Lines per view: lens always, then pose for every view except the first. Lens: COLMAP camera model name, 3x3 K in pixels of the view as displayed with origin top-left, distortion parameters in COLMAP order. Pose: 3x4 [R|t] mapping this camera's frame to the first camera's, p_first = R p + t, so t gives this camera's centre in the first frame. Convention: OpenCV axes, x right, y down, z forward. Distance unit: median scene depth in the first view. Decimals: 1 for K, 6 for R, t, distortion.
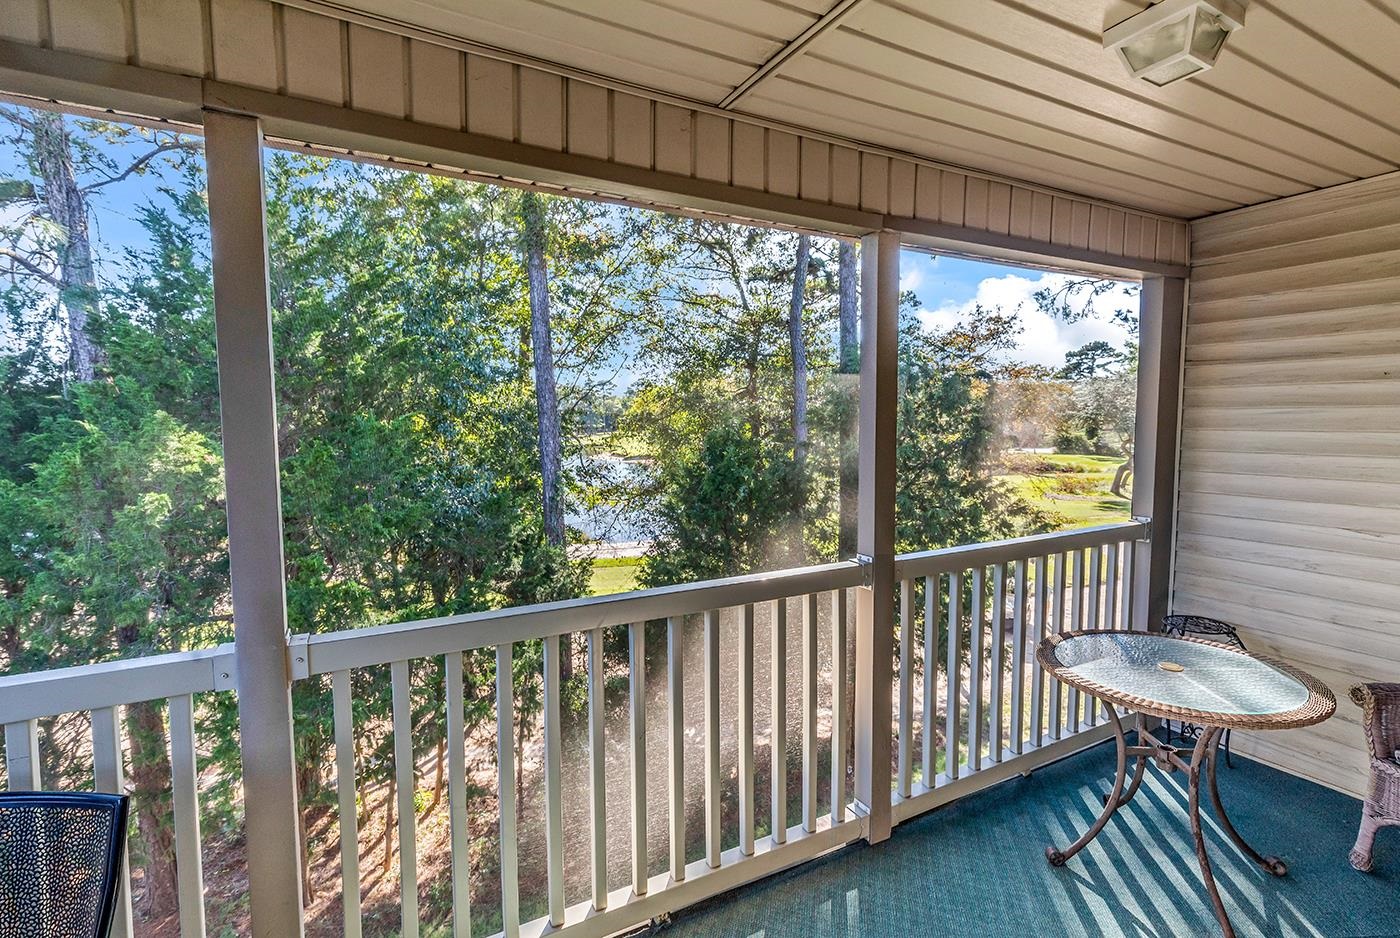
lens RADIAL K [[666.5, 0, 705.4], [0, 666.5, 466.1], [0, 0, 1]] dist [0.001044, -0.000145]
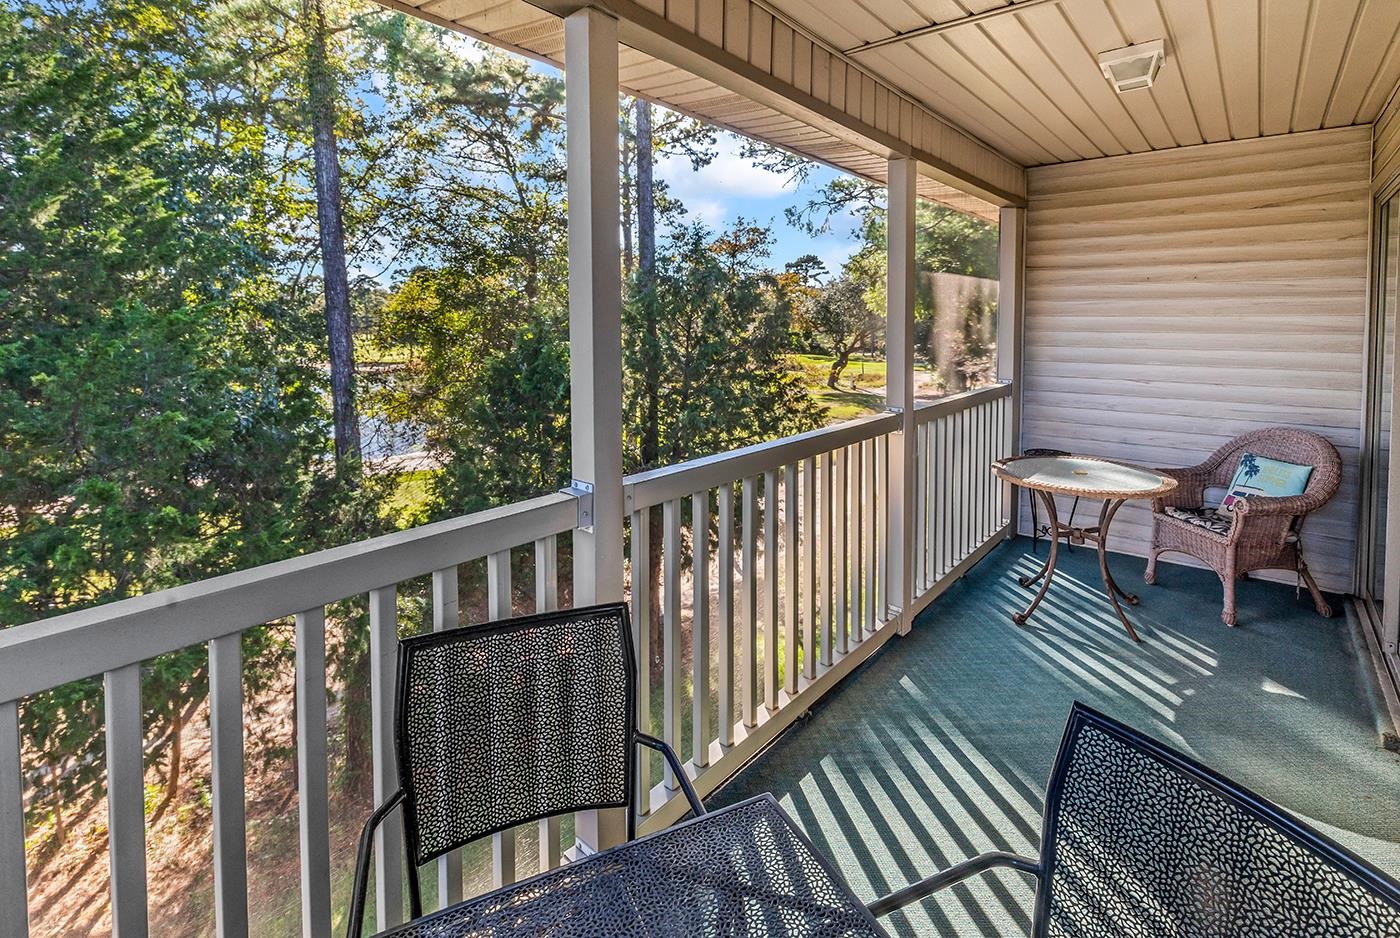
lens RADIAL K [[685.4, 0, 702.5], [0, 685.4, 346.0], [0, 0, 1]] dist [-0.000458, -0.000245]
pose [[0.922185, -0.008757, 0.386649, -0.099546], [0.023135, 0.999202, -0.032548, 0.008403], [-0.386056, 0.038961, 0.921652, -0.012141]]
